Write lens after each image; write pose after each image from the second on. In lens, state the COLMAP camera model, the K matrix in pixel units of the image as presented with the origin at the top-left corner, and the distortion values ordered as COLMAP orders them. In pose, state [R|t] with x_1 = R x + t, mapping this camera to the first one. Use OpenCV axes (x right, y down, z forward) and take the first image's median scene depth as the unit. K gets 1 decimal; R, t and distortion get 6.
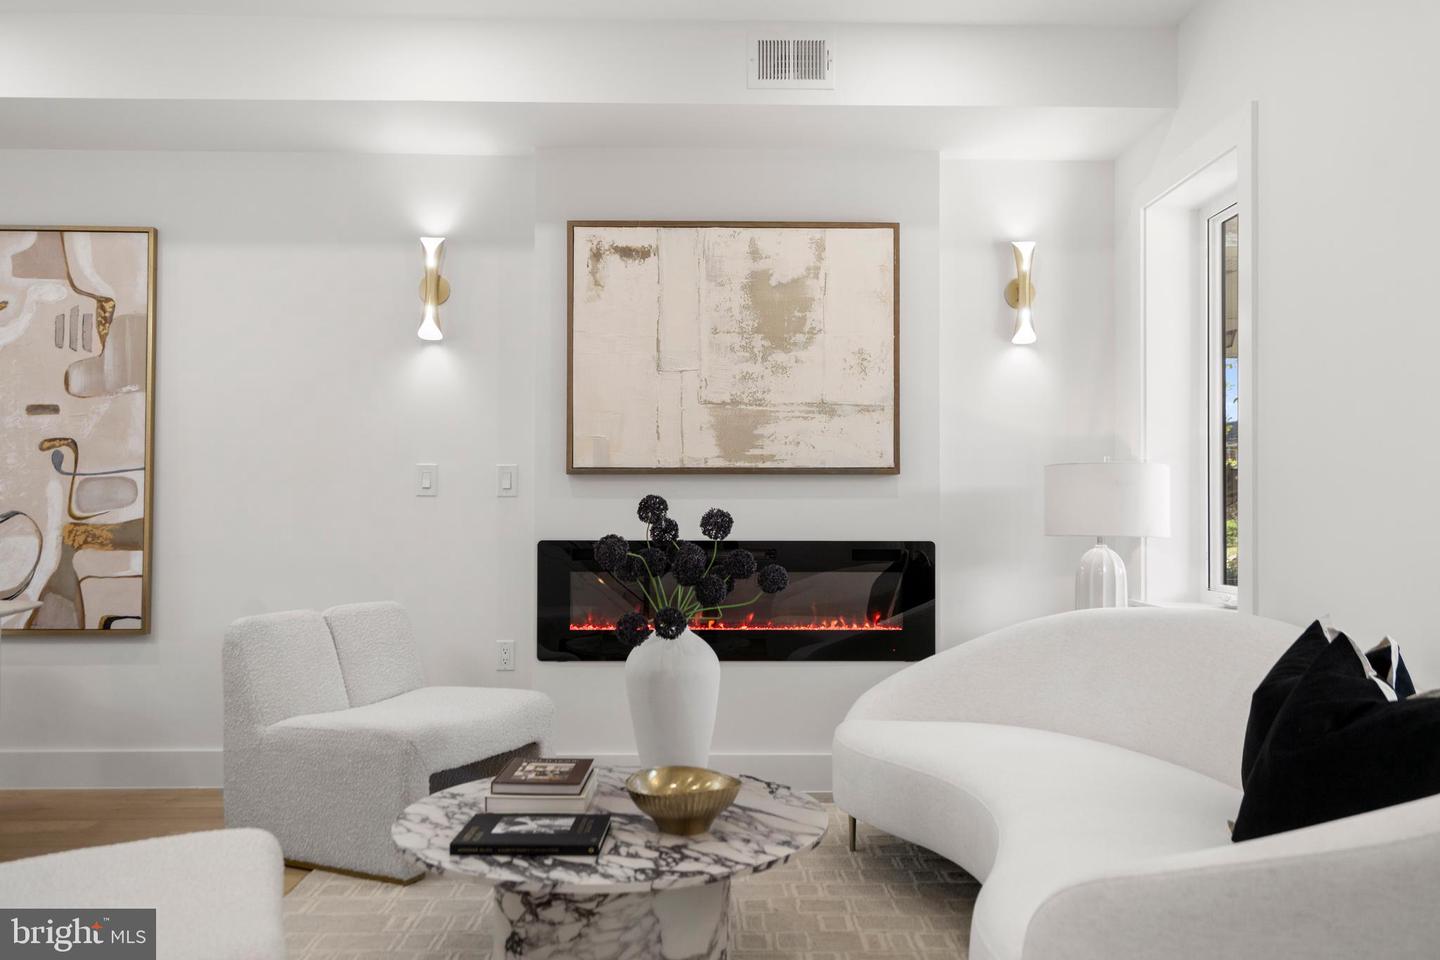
lens RADIAL K [[1017.8, 0, 718.2], [0, 1017.8, 475.8], [0, 0, 1]] dist [-0.005532, 0.001501]
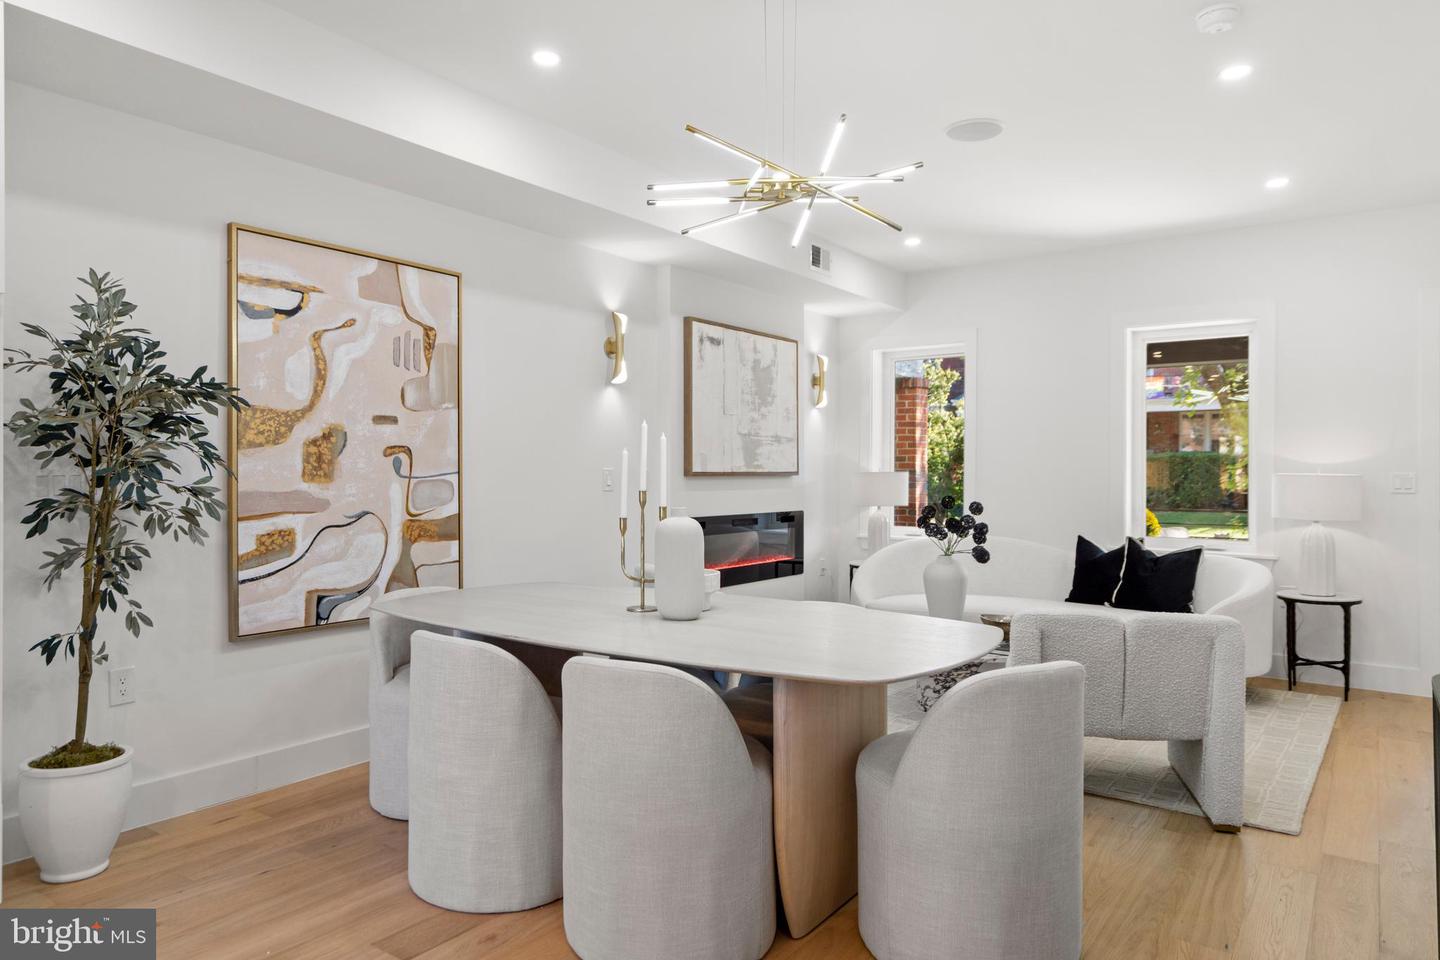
lens RADIAL K [[935.6, 0, 715.4], [0, 935.6, 472.5], [0, 0, 1]] dist [0.003325, 0.000591]
pose [[0.605538, -0.000280, 0.795816, -1.270278], [-0.011651, 0.999890, 0.009216, -0.021036], [-0.795731, -0.014853, 0.605468, 0.081454]]
